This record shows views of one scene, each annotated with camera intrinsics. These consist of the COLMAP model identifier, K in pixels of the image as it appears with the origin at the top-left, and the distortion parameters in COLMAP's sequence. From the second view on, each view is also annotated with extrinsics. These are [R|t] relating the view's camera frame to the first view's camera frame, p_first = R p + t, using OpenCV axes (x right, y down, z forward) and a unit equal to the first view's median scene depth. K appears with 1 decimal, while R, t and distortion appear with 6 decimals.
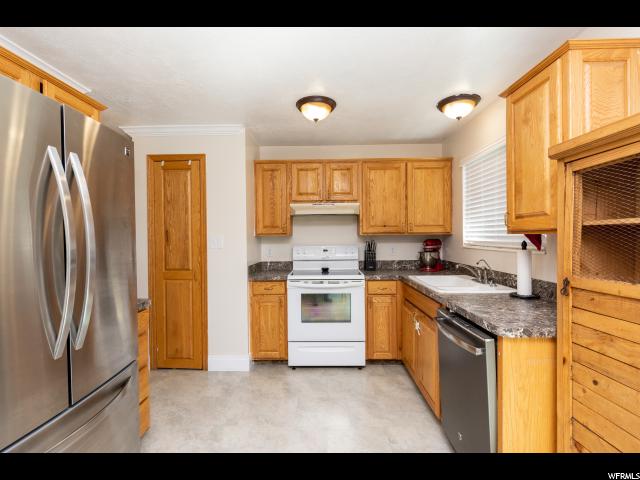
lens RADIAL K [[324.7, 0, 320.0], [0, 324.7, 240.0], [0, 0, 1]] dist [-0.000420, -0.000169]
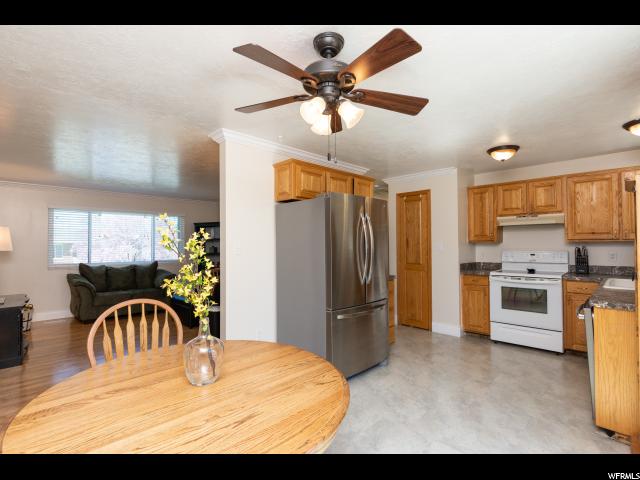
lens RADIAL K [[324.7, 0, 320.0], [0, 324.7, 240.0], [0, 0, 1]] dist [-0.000420, -0.000169]
pose [[0.735684, -0.006826, -0.677291, 0.286818], [-0.007414, 0.999808, -0.018130, 0.007105], [0.677285, 0.018359, 0.735492, -0.455963]]
